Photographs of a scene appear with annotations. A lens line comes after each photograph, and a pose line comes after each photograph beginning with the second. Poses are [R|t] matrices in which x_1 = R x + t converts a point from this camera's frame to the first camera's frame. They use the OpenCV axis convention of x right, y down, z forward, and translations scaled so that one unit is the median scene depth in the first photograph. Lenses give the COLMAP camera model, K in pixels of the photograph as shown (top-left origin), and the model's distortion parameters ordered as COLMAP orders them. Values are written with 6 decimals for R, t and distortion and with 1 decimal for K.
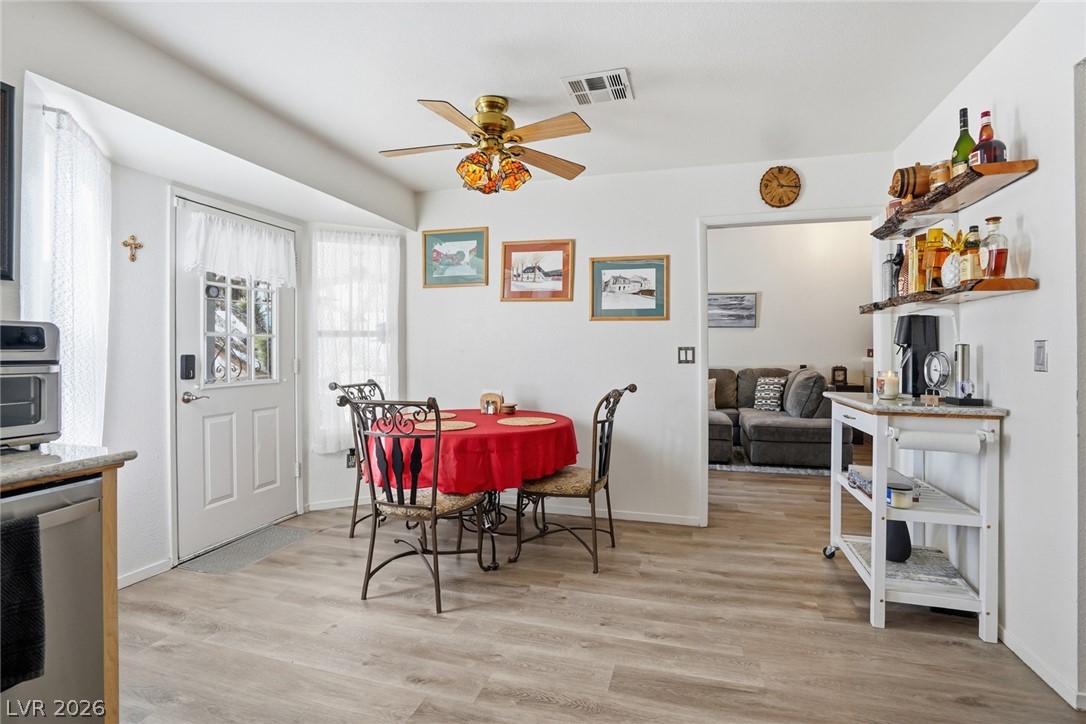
lens RADIAL K [[516.8, 0, 540.4], [0, 516.8, 349.3], [0, 0, 1]] dist [-0.069300, 0.026812]
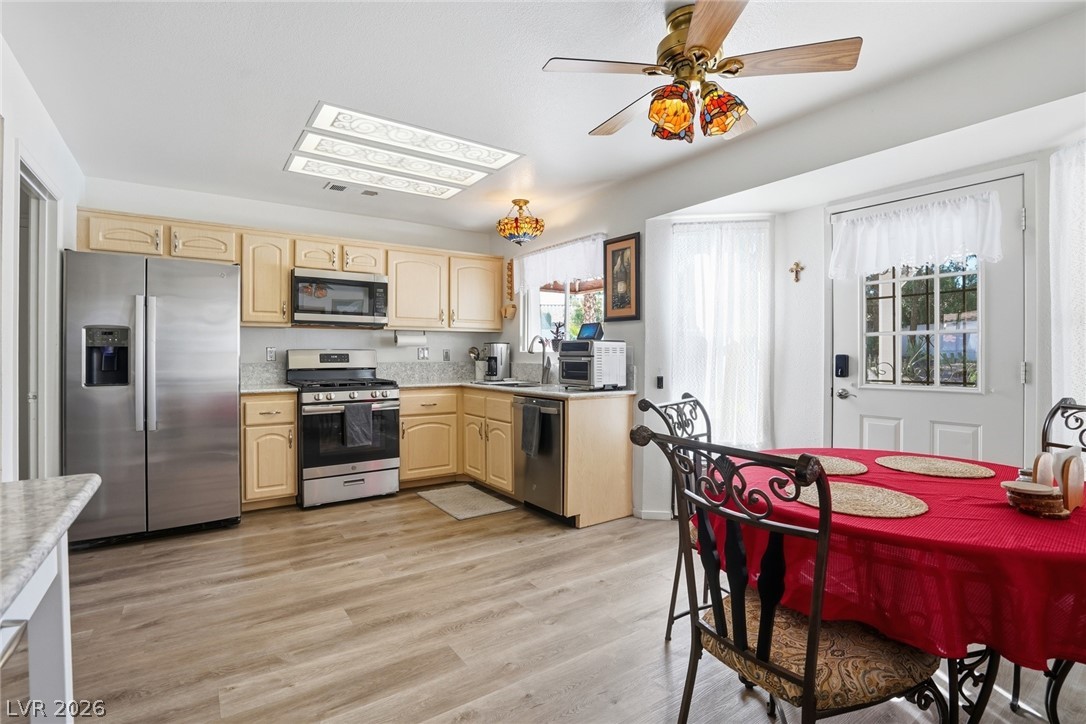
lens RADIAL K [[508.1, 0, 535.0], [0, 508.1, 357.8], [0, 0, 1]] dist [-0.065881, 0.021791]
pose [[-0.625446, 0.006971, -0.780236, 0.555742], [0.003691, 0.999975, 0.005975, 0.008248], [0.780259, 0.000857, -0.625457, 1.157877]]
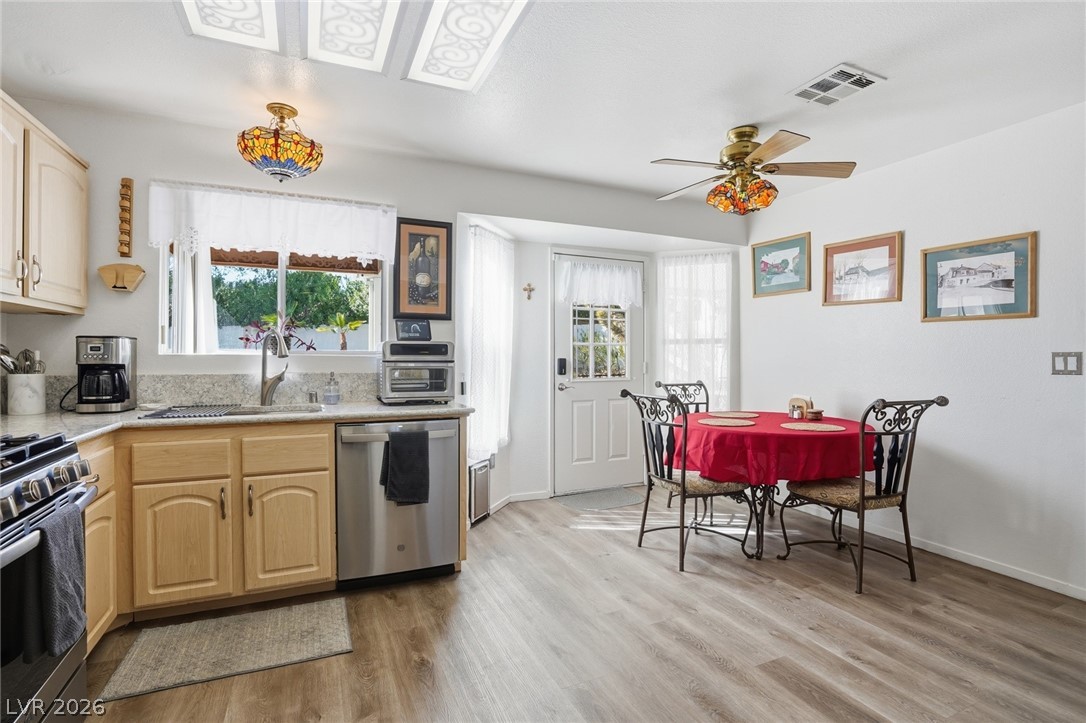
lens RADIAL K [[508.1, 0, 535.0], [0, 508.1, 357.3], [0, 0, 1]] dist [-0.065881, 0.021791]
pose [[0.648786, 0.005409, -0.760952, 0.394649], [-0.000552, 0.999978, 0.006638, -0.002216], [0.760971, -0.003887, 0.648774, -0.038816]]
